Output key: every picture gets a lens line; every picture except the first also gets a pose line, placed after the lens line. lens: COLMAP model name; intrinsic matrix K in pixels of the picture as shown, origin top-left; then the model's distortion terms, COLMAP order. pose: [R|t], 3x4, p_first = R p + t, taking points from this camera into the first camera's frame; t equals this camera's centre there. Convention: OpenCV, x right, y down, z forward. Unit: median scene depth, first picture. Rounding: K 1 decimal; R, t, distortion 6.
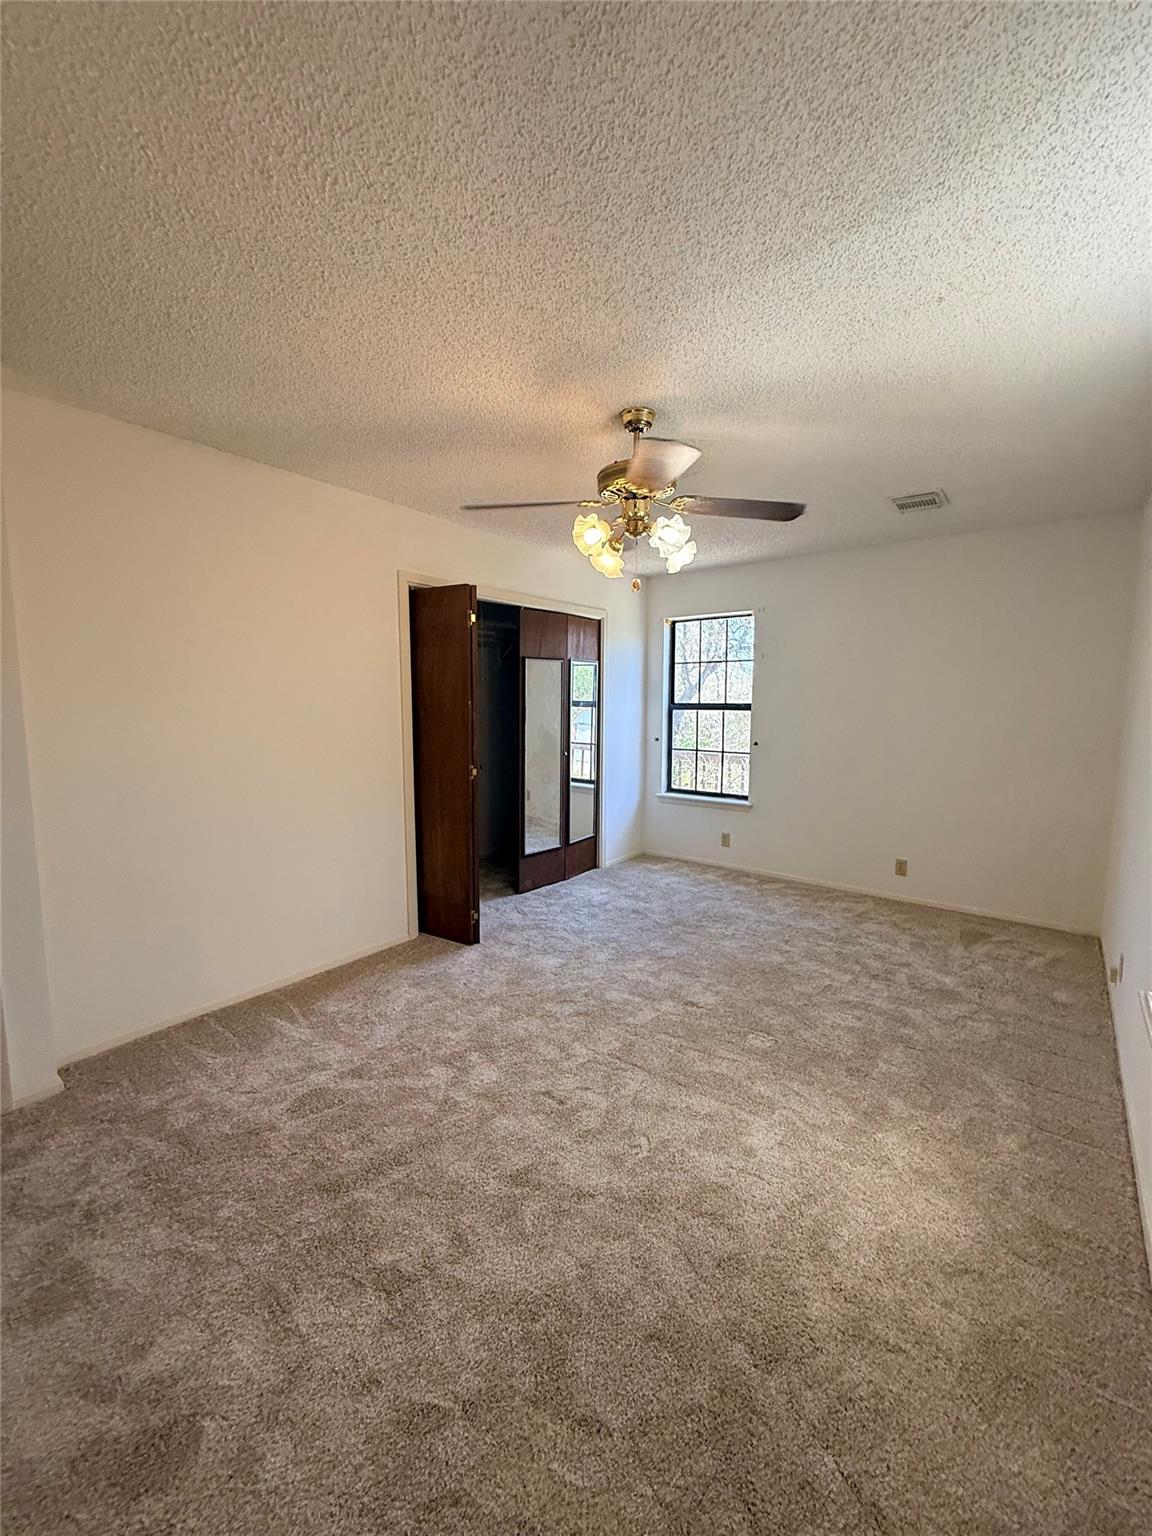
lens RADIAL K [[608.0, 0, 577.5], [0, 608.0, 764.6], [0, 0, 1]] dist [-0.001458, -0.000334]
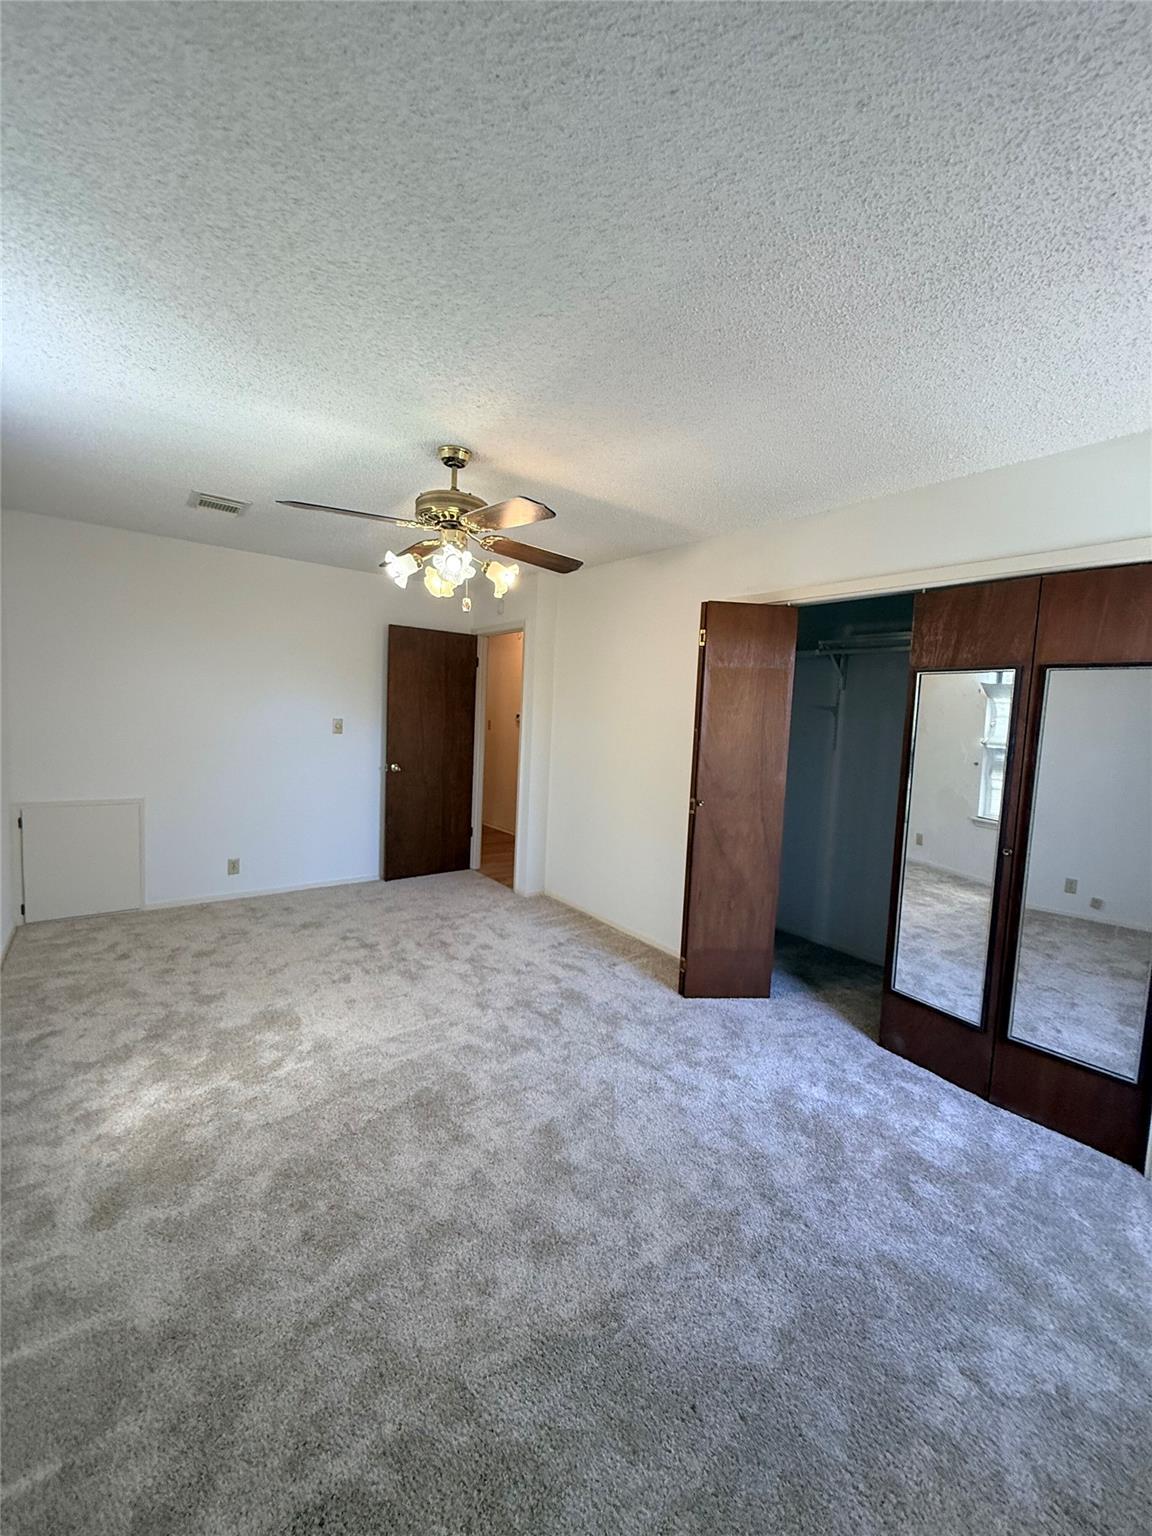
lens RADIAL K [[608.0, 0, 577.5], [0, 608.0, 764.6], [0, 0, 1]] dist [-0.001458, -0.000334]
pose [[-0.248008, 0.069261, -0.966279, 0.711520], [-0.159797, 0.980853, 0.111319, -0.114396], [0.955488, 0.182017, -0.232191, 0.995382]]
